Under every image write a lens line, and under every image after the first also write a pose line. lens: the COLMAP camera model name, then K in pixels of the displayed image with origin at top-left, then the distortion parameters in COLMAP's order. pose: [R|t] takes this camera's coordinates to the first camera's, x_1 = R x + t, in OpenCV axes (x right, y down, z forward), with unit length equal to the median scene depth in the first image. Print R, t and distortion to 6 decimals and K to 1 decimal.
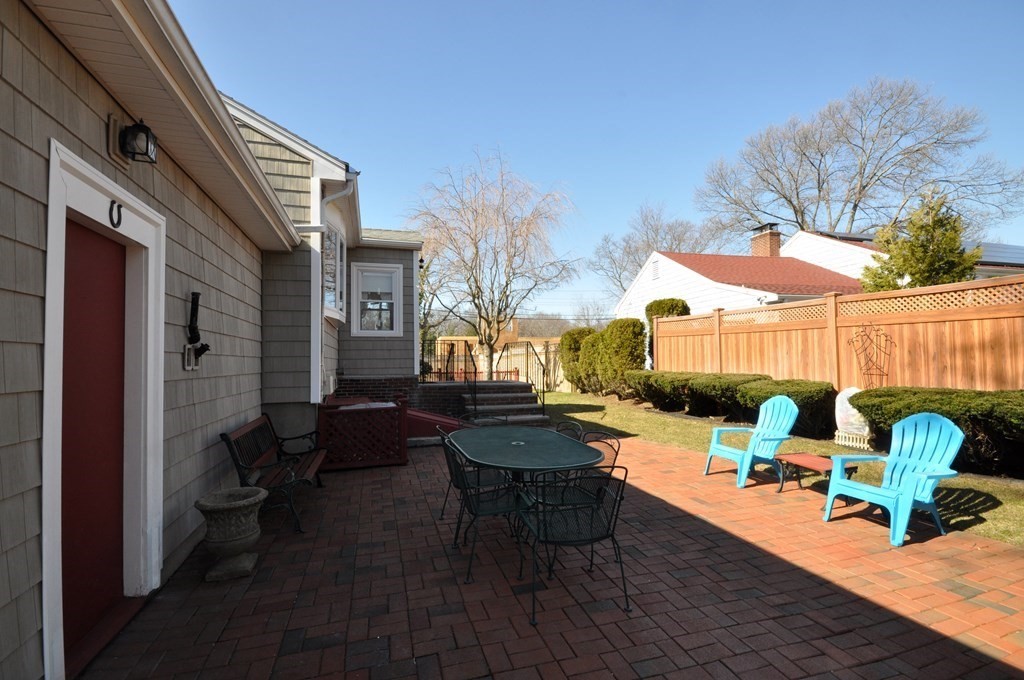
lens RADIAL K [[502.2, 0, 512.0], [0, 502.2, 340.0], [0, 0, 1]] dist [0.000081, -0.000006]
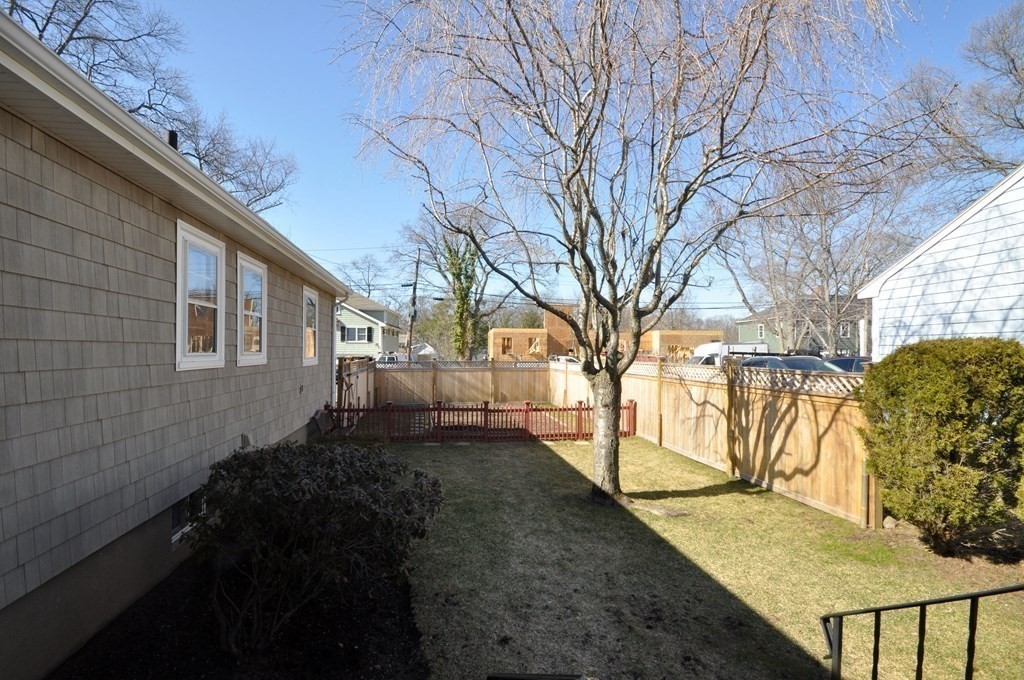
lens RADIAL K [[502.2, 0, 512.0], [0, 502.2, 340.0], [0, 0, 1]] dist [0.000081, -0.000006]
pose [[0.994047, 0.008740, -0.108602, -0.021742], [-0.006099, 0.999678, 0.024633, -0.006773], [0.108782, -0.023824, 0.993780, 0.172413]]
